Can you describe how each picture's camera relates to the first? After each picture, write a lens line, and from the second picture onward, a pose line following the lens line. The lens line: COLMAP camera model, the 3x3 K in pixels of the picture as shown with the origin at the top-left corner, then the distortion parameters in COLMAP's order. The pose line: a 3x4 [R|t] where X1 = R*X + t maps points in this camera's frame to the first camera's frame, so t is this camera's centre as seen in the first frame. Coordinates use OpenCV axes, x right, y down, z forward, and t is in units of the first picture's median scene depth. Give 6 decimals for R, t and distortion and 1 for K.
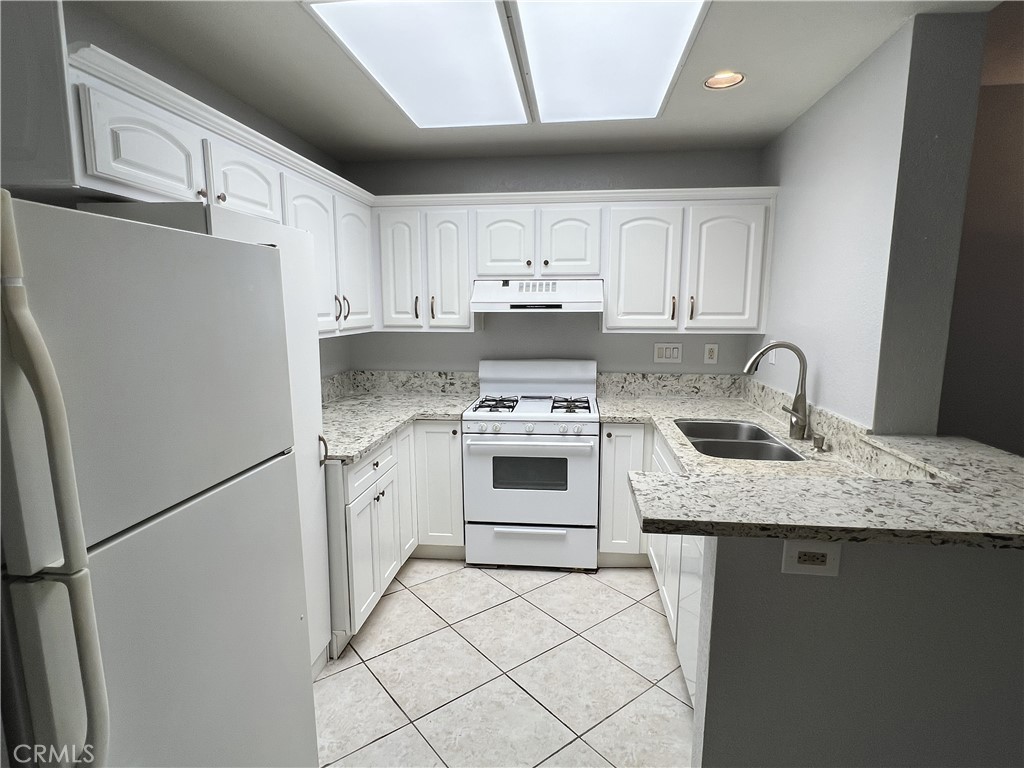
lens RADIAL K [[555.1, 0, 511.0], [0, 555.1, 389.3], [0, 0, 1]] dist [0.001543, -0.002415]
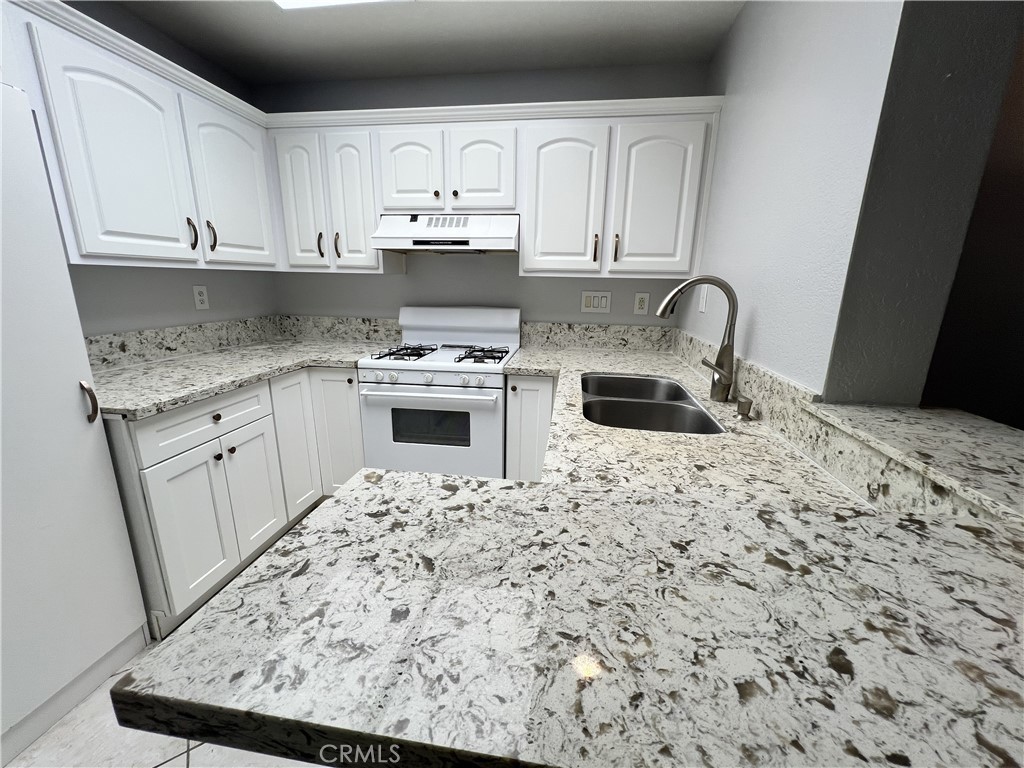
lens RADIAL K [[417.8, 0, 514.8], [0, 417.8, 387.3], [0, 0, 1]] dist [-0.003122, 0.000522]
pose [[0.999437, 0.025068, -0.022282, 0.190811], [-0.022792, 0.995010, 0.097141, 0.014761], [0.024606, -0.096578, 0.995021, 0.322457]]
